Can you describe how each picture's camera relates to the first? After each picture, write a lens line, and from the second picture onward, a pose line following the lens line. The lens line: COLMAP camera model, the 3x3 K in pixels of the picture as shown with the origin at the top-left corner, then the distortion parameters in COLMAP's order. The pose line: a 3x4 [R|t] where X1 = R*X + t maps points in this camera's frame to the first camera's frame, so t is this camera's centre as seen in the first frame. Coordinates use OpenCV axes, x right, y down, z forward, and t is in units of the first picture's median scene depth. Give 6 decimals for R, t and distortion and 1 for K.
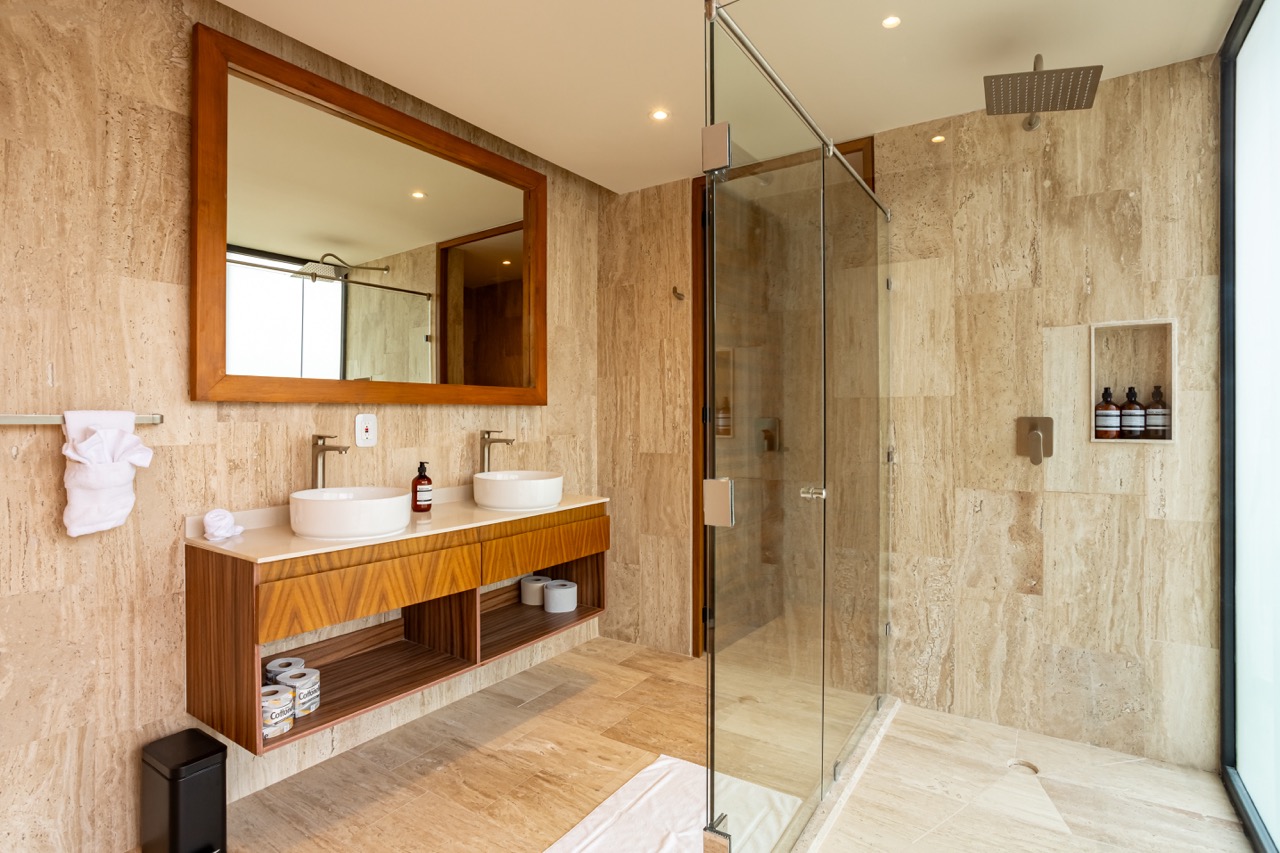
lens RADIAL K [[639.5, 0, 640.0], [0, 639.5, 426.5], [0, 0, 1]] dist [-0.068220, 0.036050]
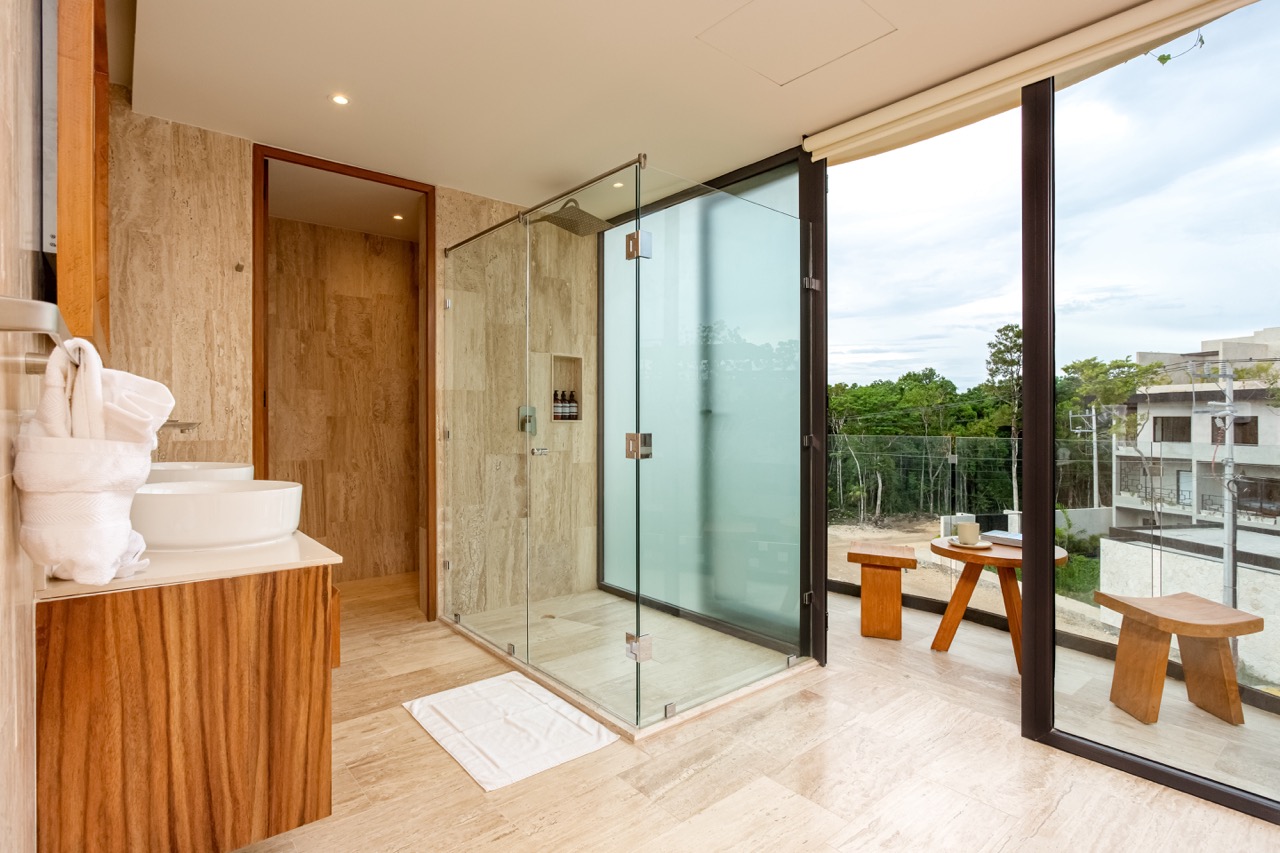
lens RADIAL K [[639.5, 0, 640.0], [0, 639.5, 426.5], [0, 0, 1]] dist [-0.068220, 0.036050]
pose [[0.262210, -0.009354, 0.964965, -0.841007], [0.001523, 0.999956, 0.009280, 0.020117], [-0.965010, -0.000964, 0.262213, 0.278659]]
